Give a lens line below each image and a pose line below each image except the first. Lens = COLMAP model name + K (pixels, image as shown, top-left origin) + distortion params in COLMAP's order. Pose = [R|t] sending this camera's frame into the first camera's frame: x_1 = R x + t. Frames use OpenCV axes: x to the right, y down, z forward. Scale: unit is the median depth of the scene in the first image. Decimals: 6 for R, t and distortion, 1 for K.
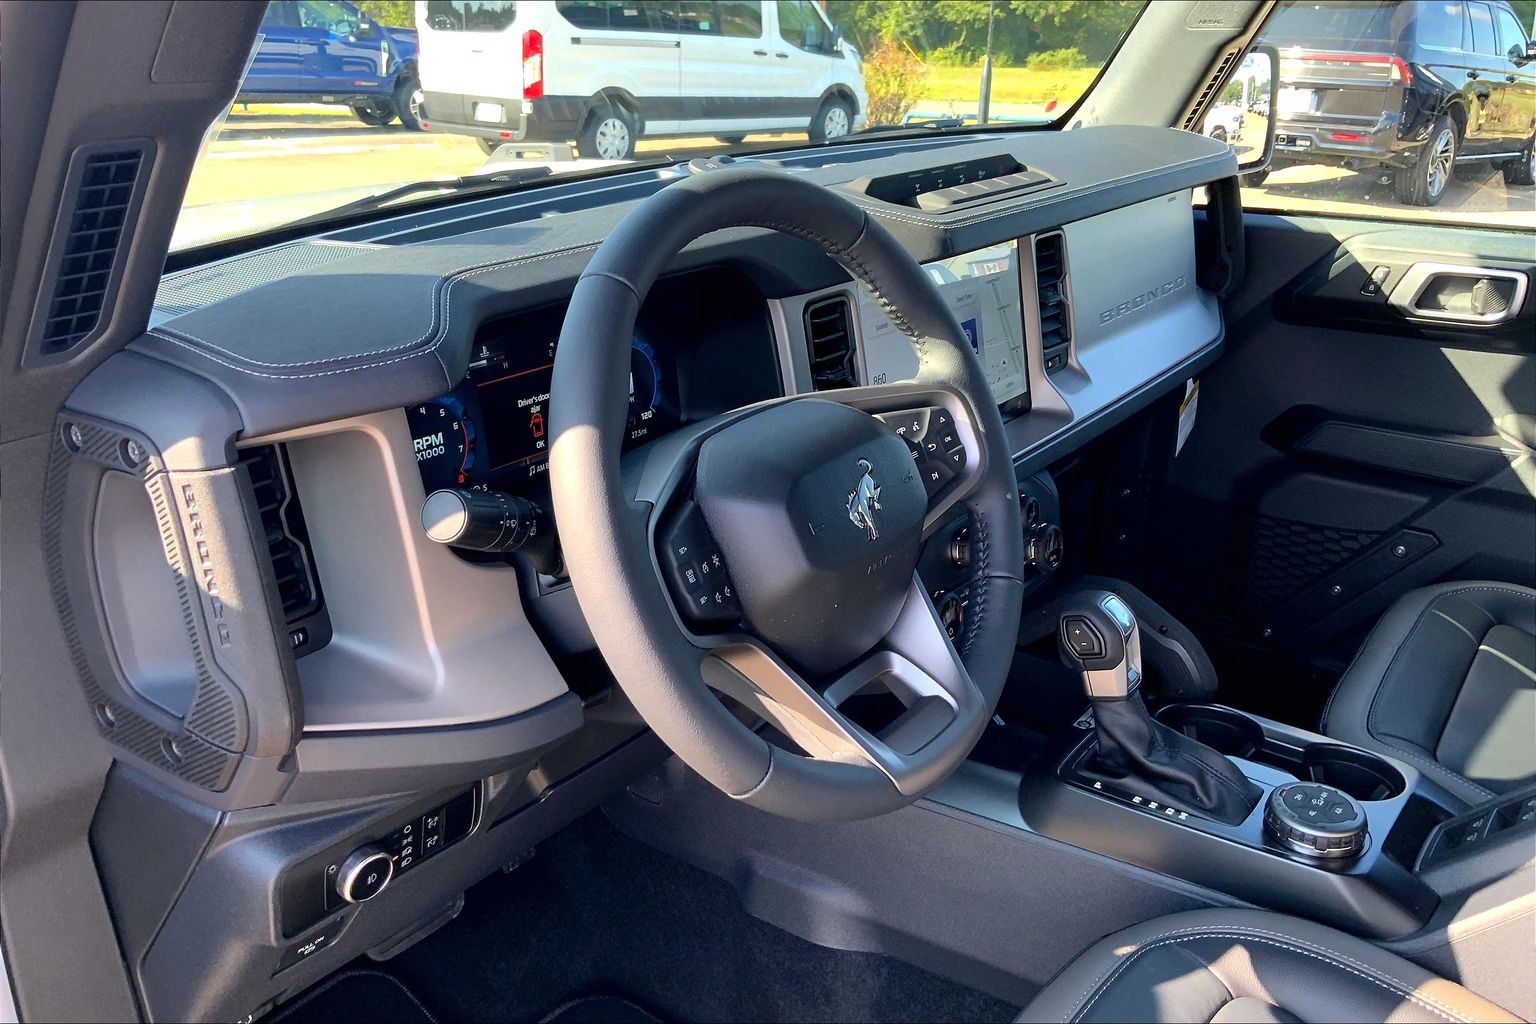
lens RADIAL K [[1350.6, 0, 764.7], [0, 1350.6, 515.9], [0, 0, 1]] dist [0.009297, -0.017561]
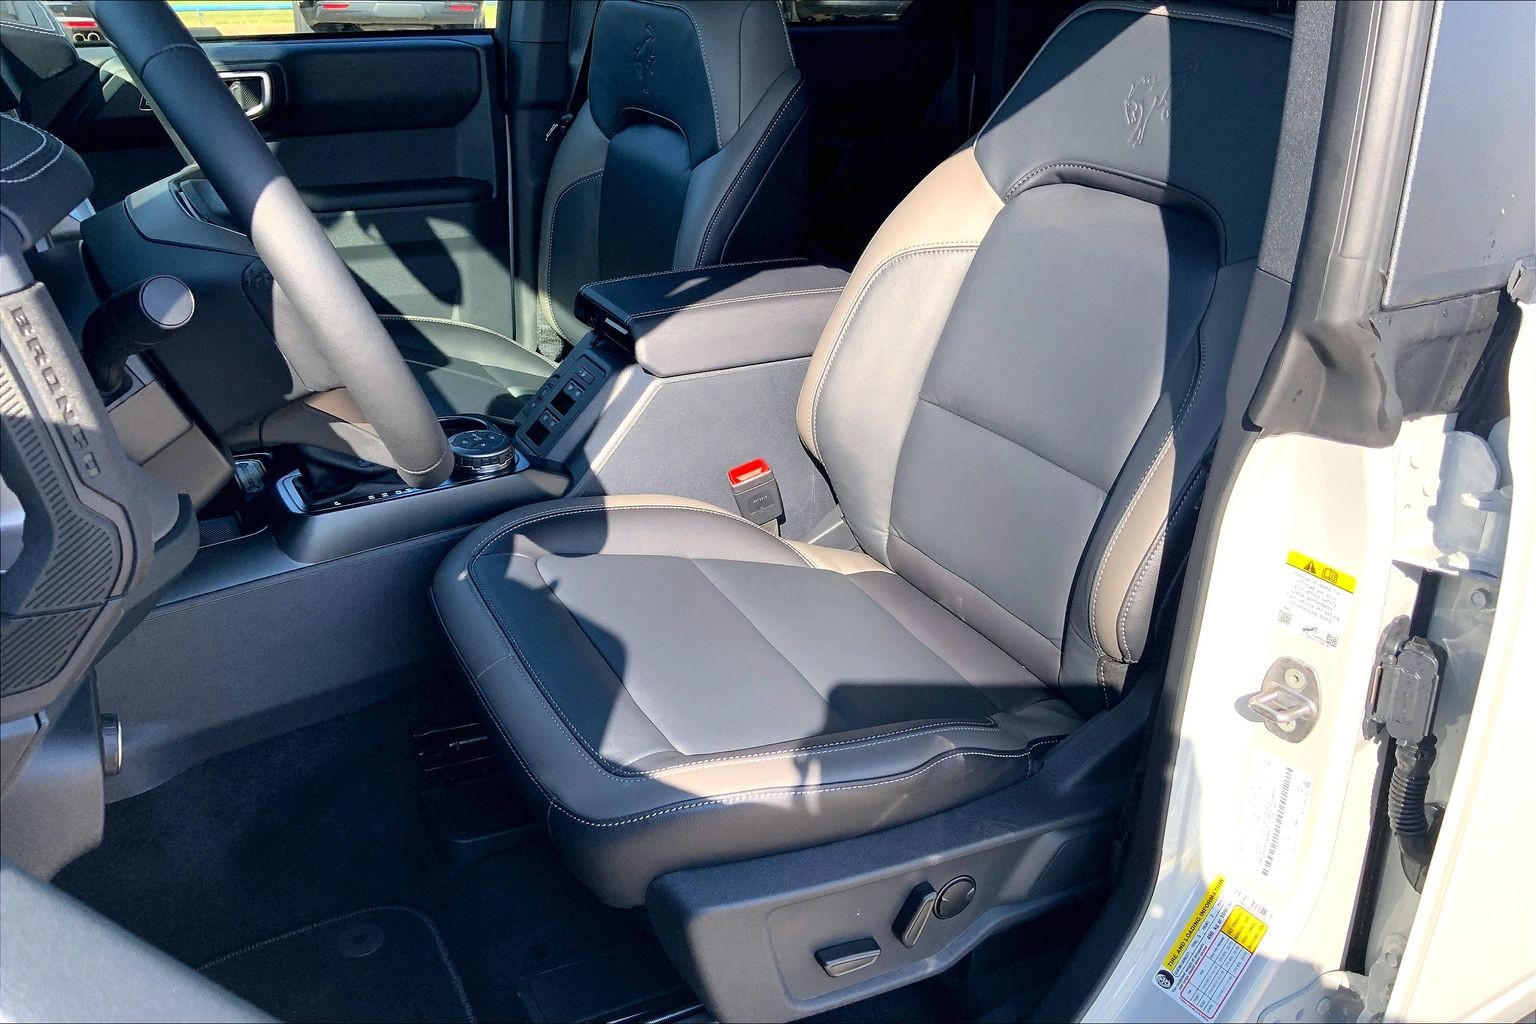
lens RADIAL K [[1350.6, 0, 769.6], [0, 1350.6, 509.1], [0, 0, 1]] dist [0.009297, -0.017561]
pose [[0.392998, -0.371712, 0.841061, -0.707739], [0.308283, 0.914980, 0.260331, 0.013234], [-0.866322, 0.156975, 0.474178, 0.112058]]
